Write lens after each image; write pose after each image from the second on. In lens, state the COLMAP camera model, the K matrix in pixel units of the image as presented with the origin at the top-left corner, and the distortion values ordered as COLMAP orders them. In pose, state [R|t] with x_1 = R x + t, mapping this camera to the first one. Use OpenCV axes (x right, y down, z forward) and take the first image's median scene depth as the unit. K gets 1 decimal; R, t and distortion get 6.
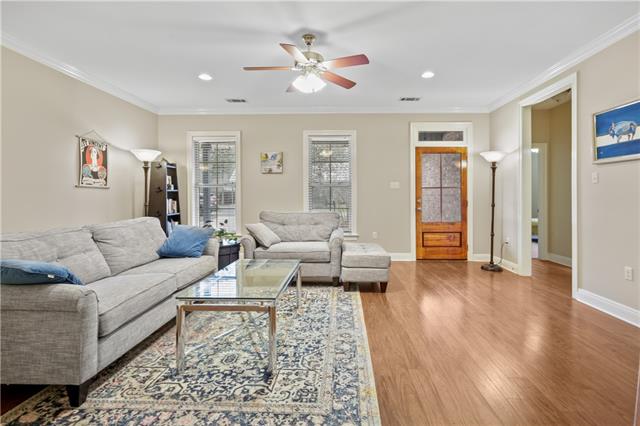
lens RADIAL K [[295.1, 0, 330.2], [0, 295.1, 195.9], [0, 0, 1]] dist [0.000660, 0.000006]
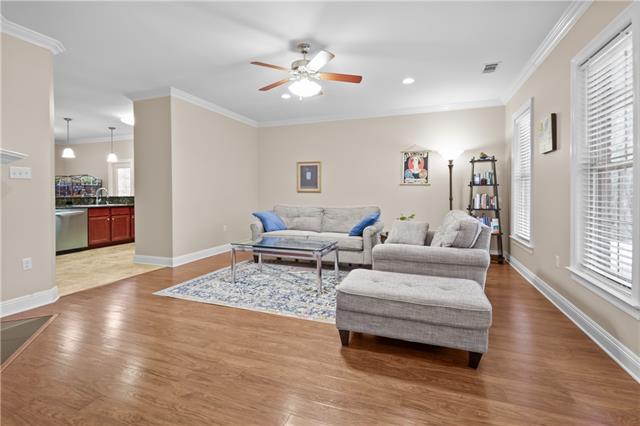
lens RADIAL K [[295.1, 0, 323.9], [0, 295.1, 194.9], [0, 0, 1]] dist [0.000660, 0.000006]
pose [[-0.289928, 0.011526, -0.956979, 0.697954], [0.002386, 0.999933, 0.011321, 0.002651], [0.957046, 0.000999, -0.289936, 1.006231]]
